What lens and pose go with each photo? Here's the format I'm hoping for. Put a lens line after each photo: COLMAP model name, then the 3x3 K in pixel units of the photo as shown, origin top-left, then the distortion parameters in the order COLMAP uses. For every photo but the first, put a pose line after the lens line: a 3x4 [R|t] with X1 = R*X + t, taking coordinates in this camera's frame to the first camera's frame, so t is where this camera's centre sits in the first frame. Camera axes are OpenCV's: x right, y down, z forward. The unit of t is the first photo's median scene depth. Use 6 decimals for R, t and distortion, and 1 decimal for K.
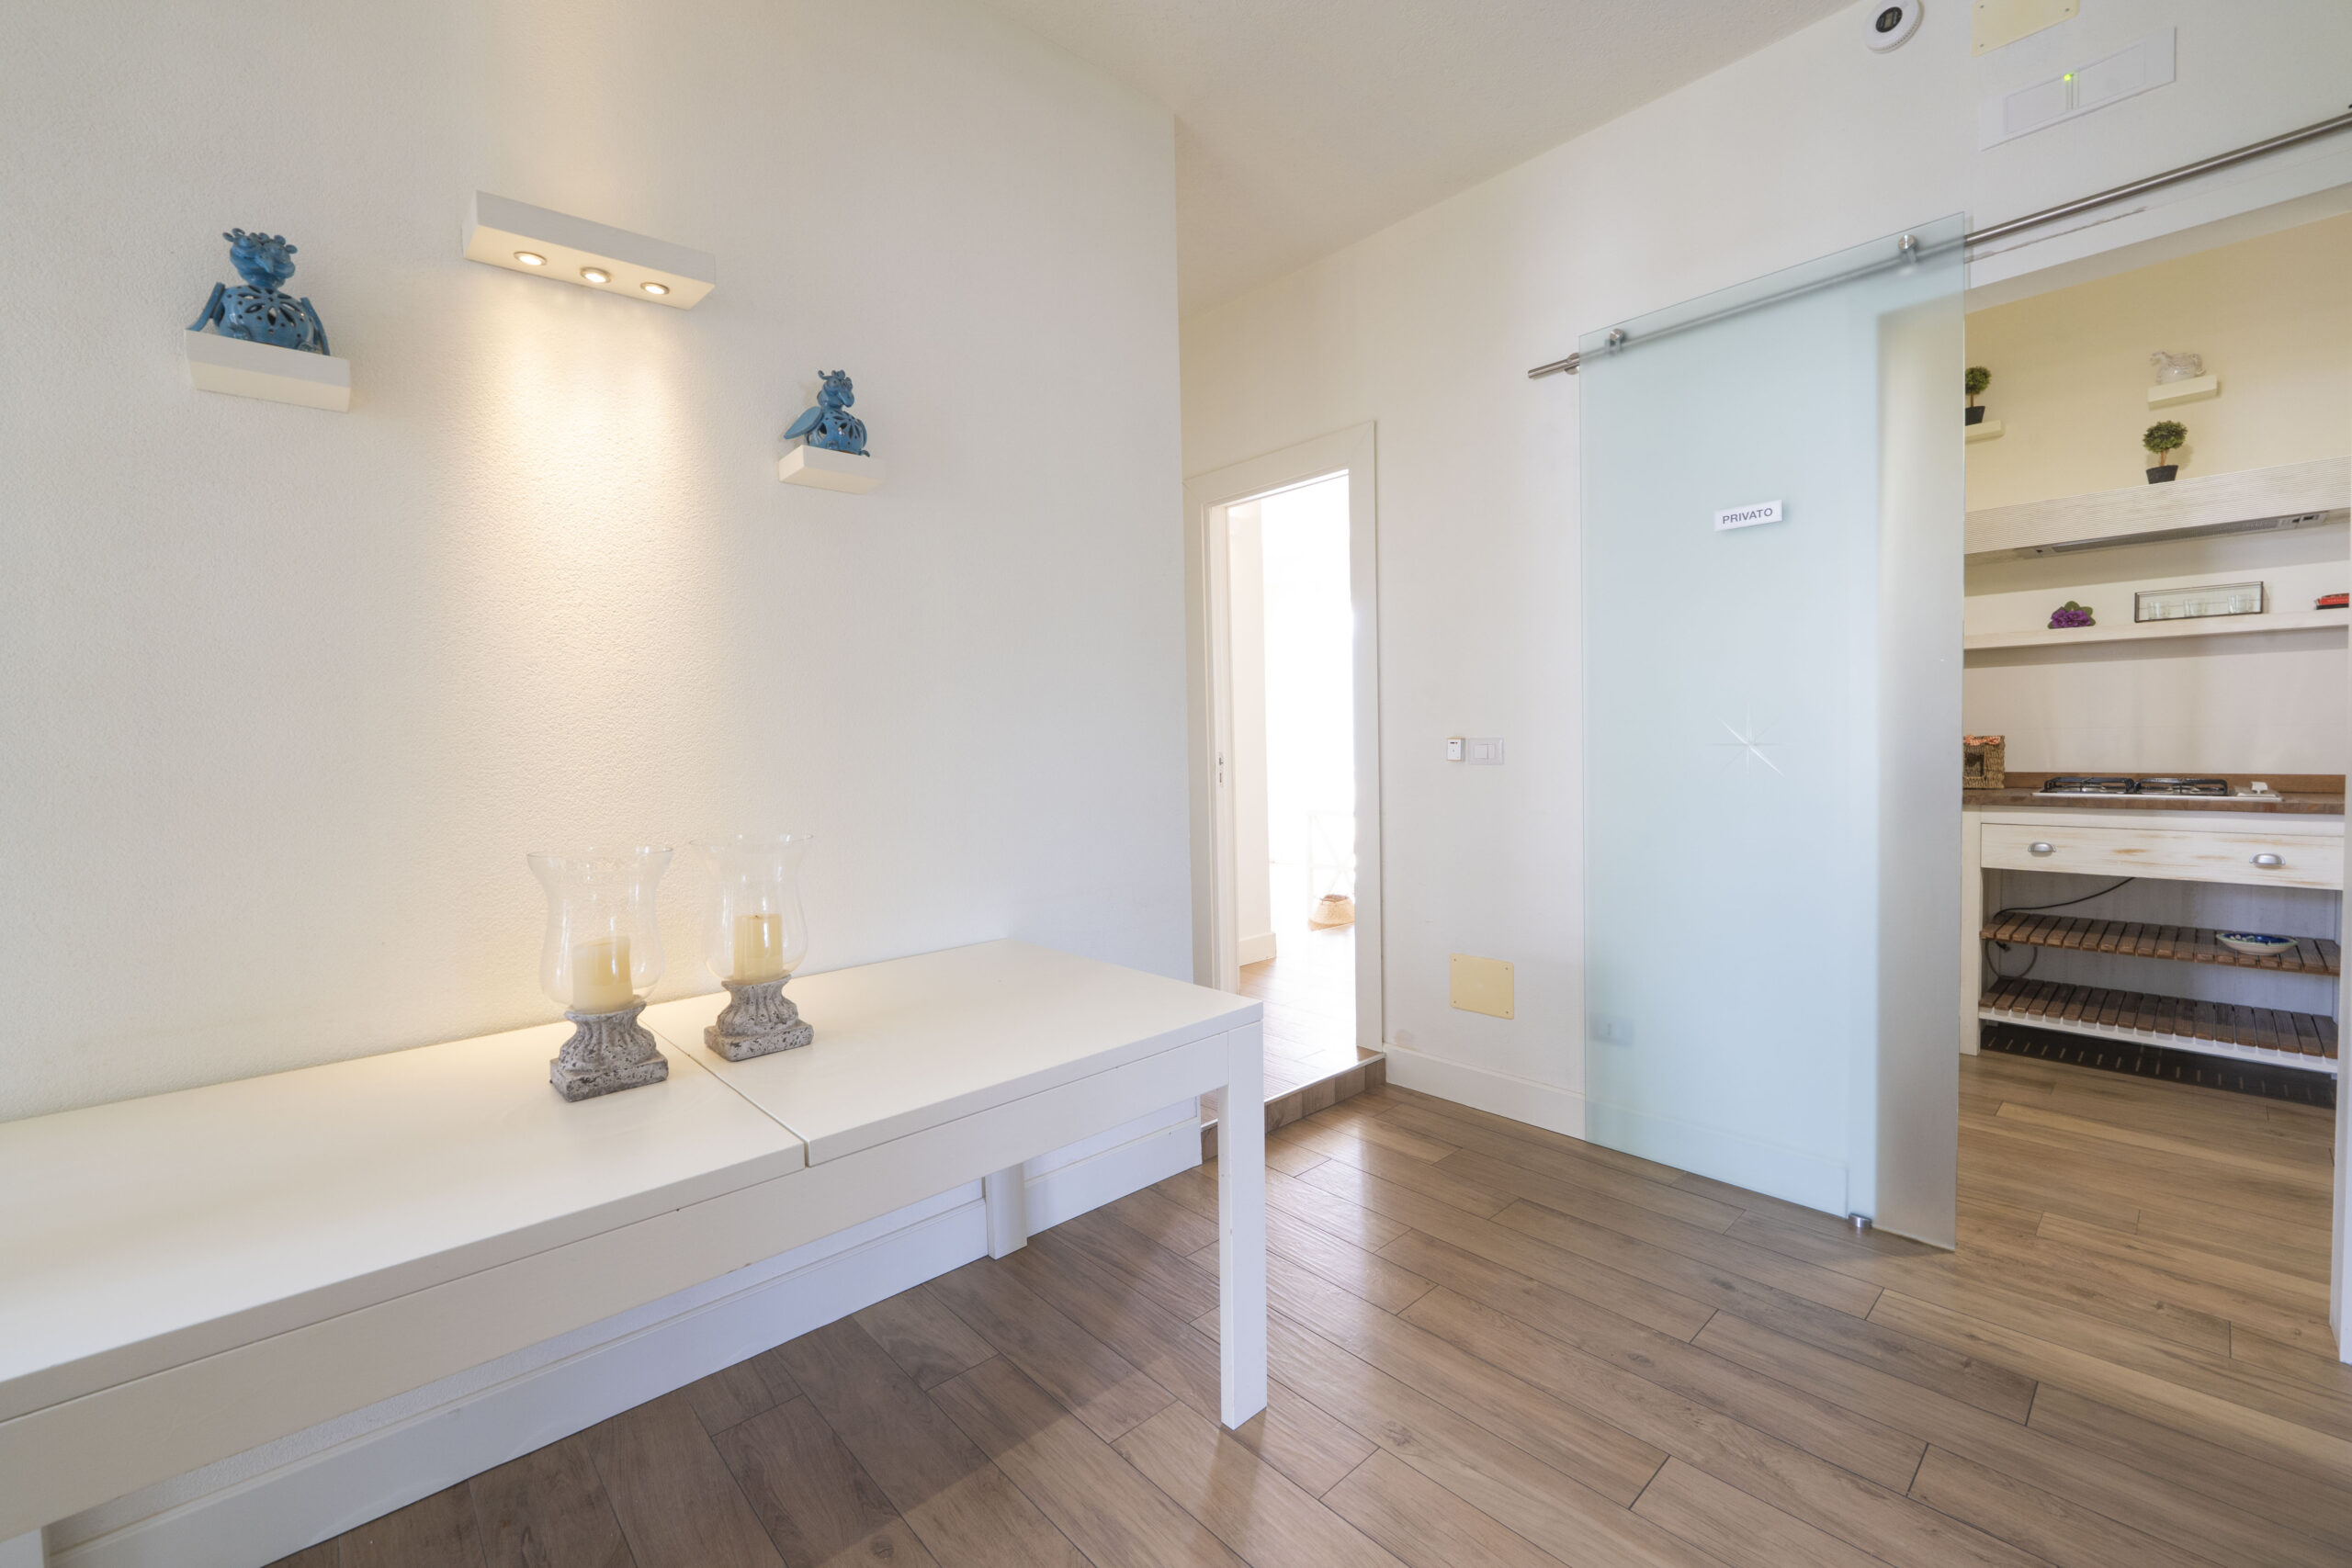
lens RADIAL K [[951.6, 0, 1174.5], [0, 951.6, 779.9], [0, 0, 1]] dist [-0.007617, -0.001275]
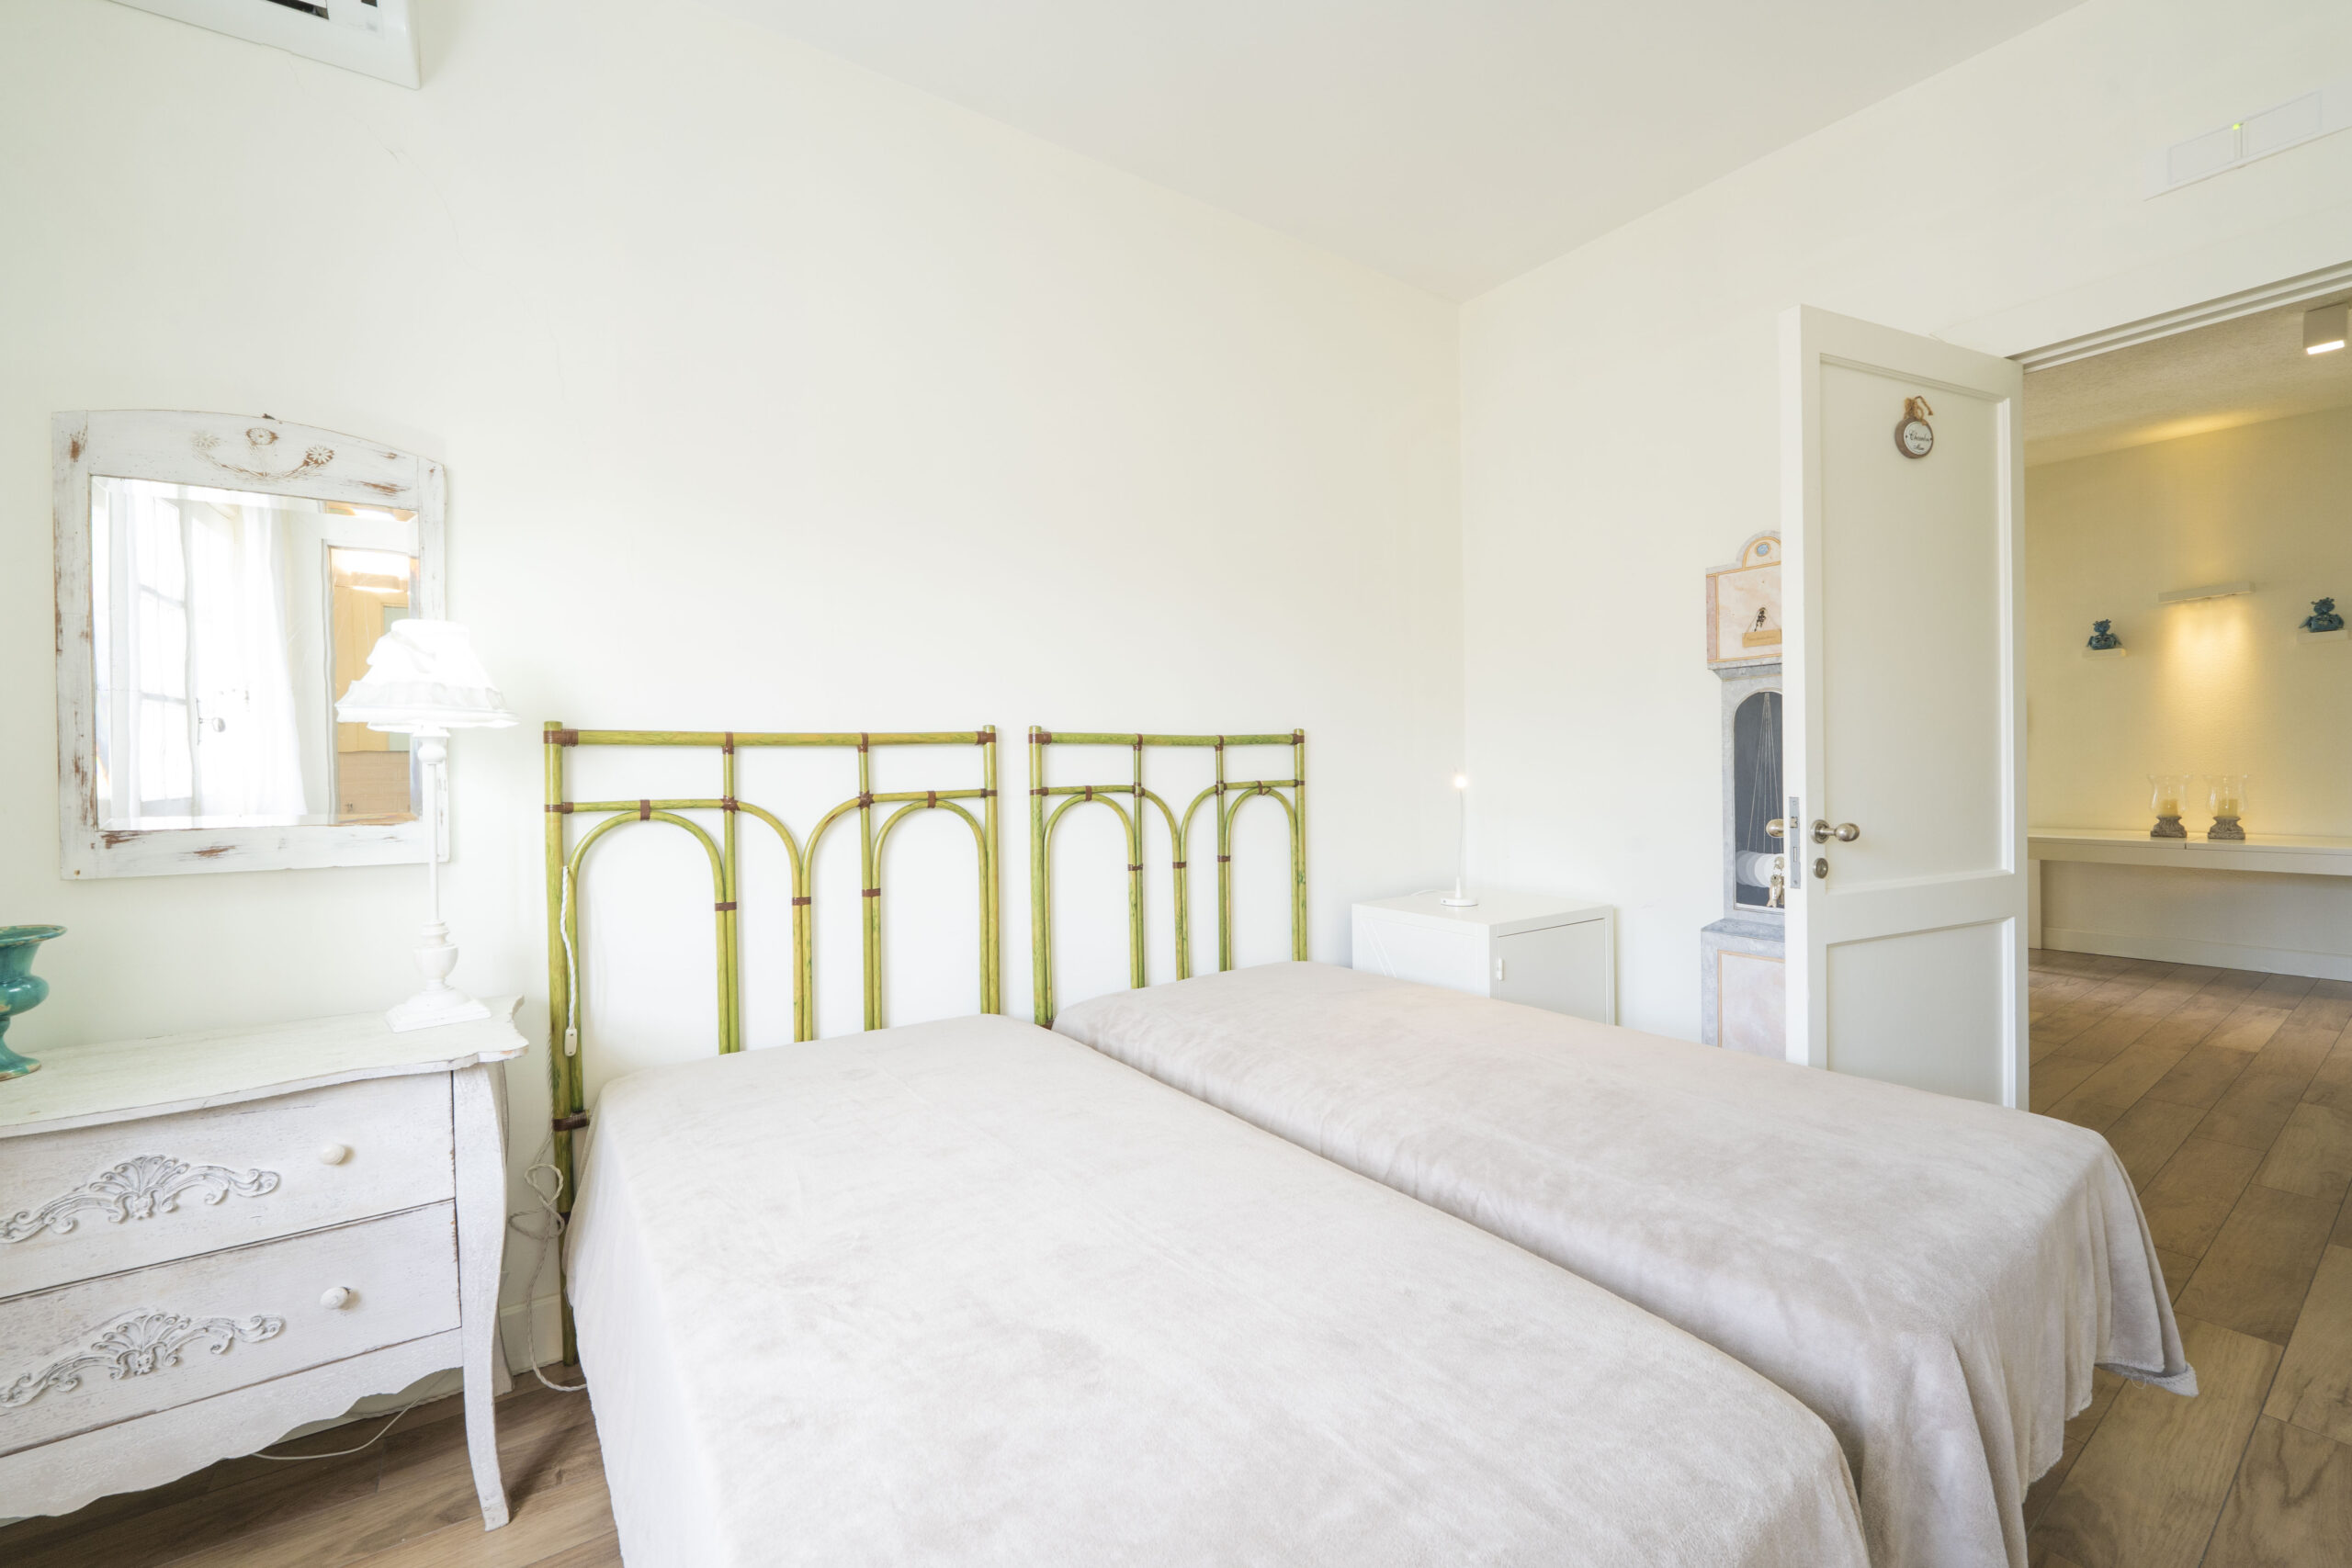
lens RADIAL K [[951.6, 0, 1174.5], [0, 951.6, 779.9], [0, 0, 1]] dist [-0.007617, -0.001275]
pose [[-0.115559, 0.035137, -0.992679, 3.291680], [-0.025703, 0.998934, 0.038351, 0.050920], [0.992968, 0.029947, -0.114533, -2.305314]]
